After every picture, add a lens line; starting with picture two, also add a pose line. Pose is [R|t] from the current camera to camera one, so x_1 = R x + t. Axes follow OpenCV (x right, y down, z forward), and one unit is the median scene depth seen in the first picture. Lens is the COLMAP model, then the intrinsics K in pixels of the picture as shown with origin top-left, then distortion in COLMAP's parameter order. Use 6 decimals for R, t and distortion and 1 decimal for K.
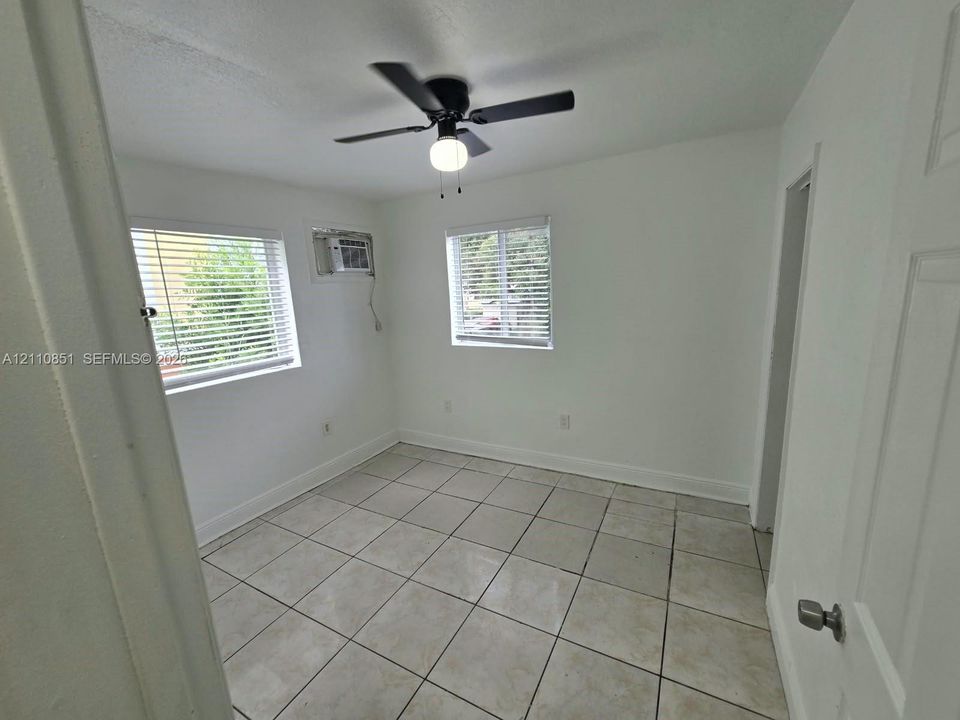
lens RADIAL K [[393.0, 0, 477.7], [0, 393.0, 360.7], [0, 0, 1]] dist [-0.000290, -0.000182]
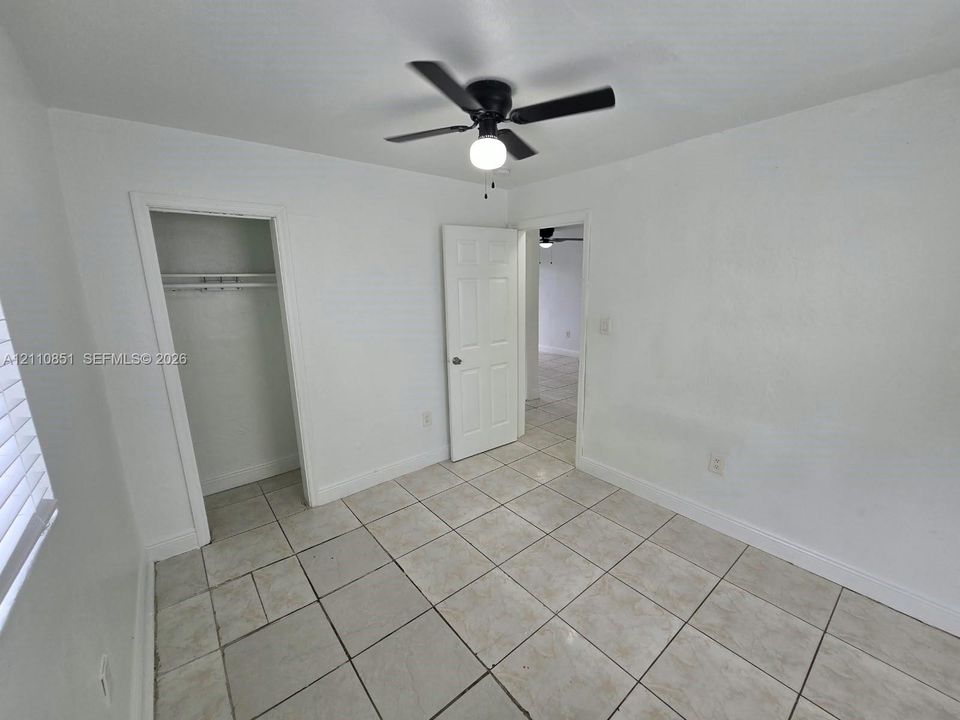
lens RADIAL K [[393.0, 0, 481.6], [0, 393.0, 362.1], [0, 0, 1]] dist [-0.000290, -0.000182]
pose [[-0.926560, -0.012256, 0.375946, -0.275941], [0.135428, 0.921572, 0.363820, -0.239328], [-0.350920, 0.388015, -0.852232, 1.274333]]
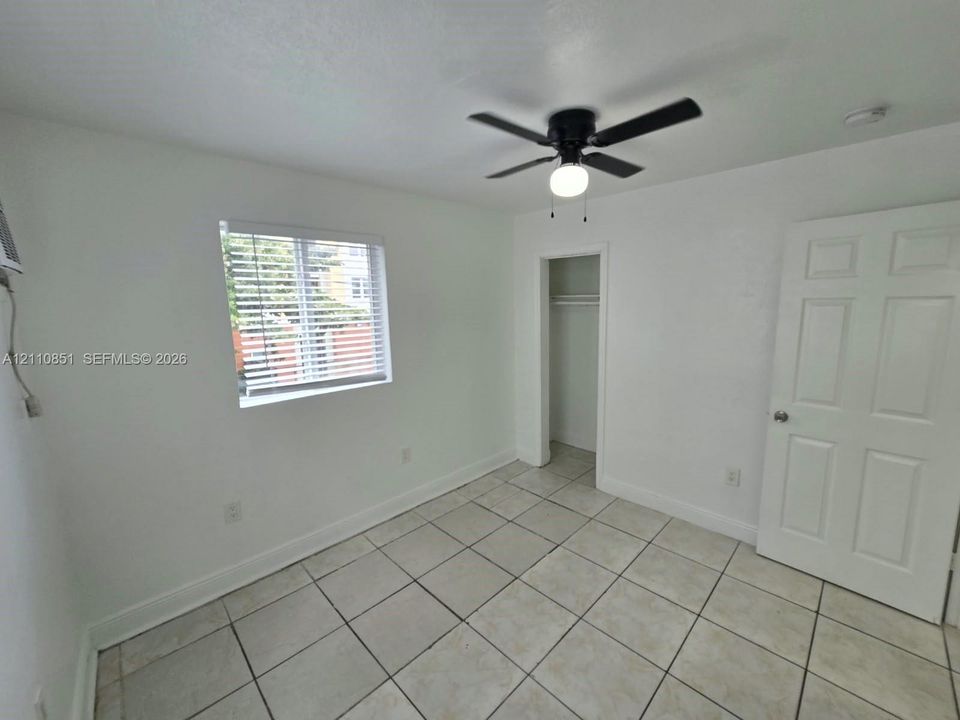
lens RADIAL K [[393.0, 0, 481.7], [0, 393.0, 357.6], [0, 0, 1]] dist [-0.000290, -0.000182]
pose [[0.287893, -0.092770, 0.953159, -0.716471], [0.190829, 0.980894, 0.037831, -0.089639], [-0.938457, 0.170999, 0.300096, 0.600198]]
